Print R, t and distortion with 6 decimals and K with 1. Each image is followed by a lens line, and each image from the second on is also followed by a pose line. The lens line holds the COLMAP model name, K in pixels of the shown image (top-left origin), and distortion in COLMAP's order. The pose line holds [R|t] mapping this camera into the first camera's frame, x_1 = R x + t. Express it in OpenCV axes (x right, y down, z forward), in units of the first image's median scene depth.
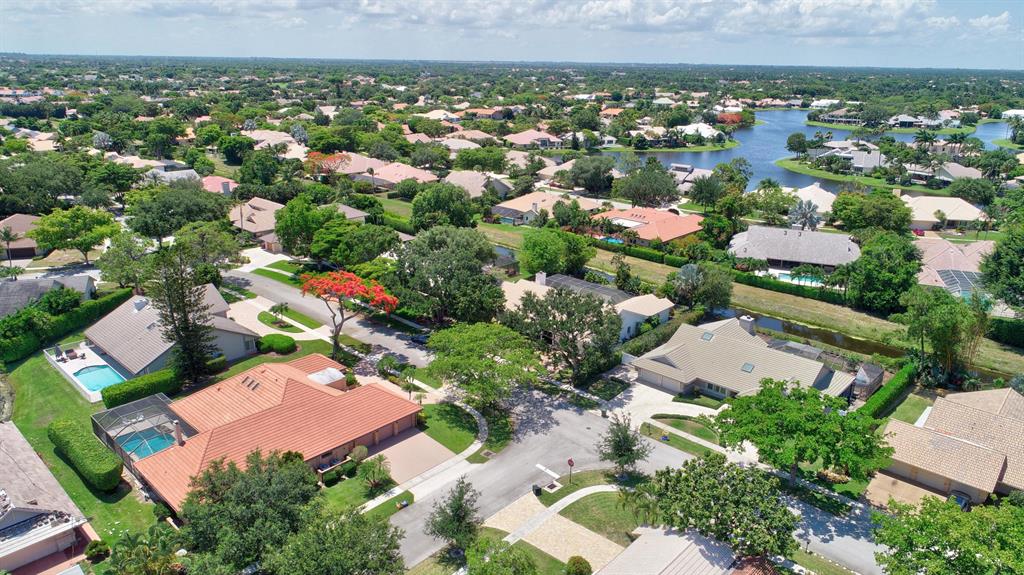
lens RADIAL K [[694.8, 0, 512.0], [0, 694.8, 287.5], [0, 0, 1]] dist [0.004124, -0.002520]
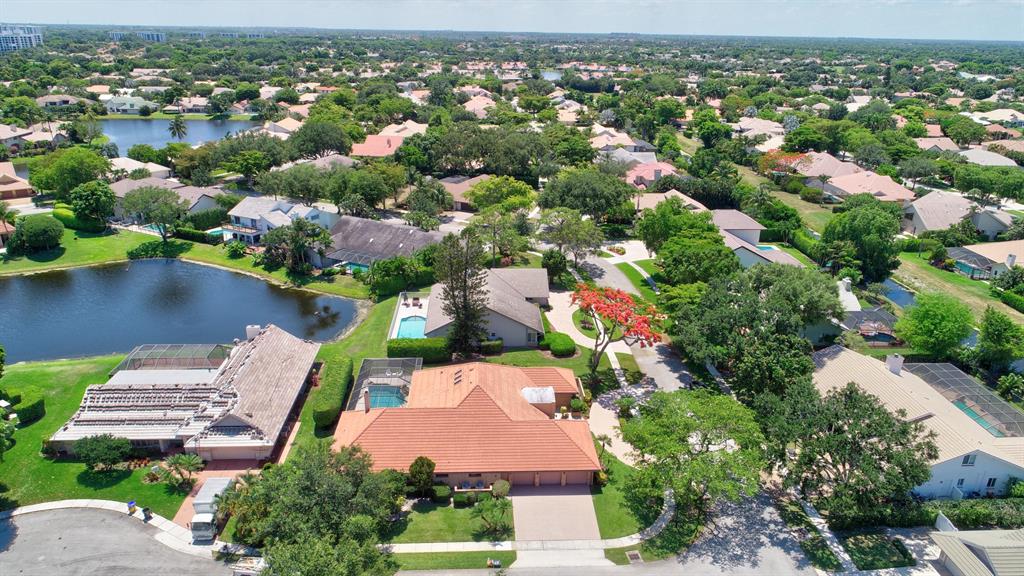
lens RADIAL K [[694.8, 0, 512.0], [0, 694.8, 288.0], [0, 0, 1]] dist [0.004124, -0.002520]
pose [[0.713852, 0.241601, -0.657301, 0.267127], [-0.223460, 0.968122, 0.113162, -0.101700], [0.663687, 0.066099, 0.745084, 0.239816]]
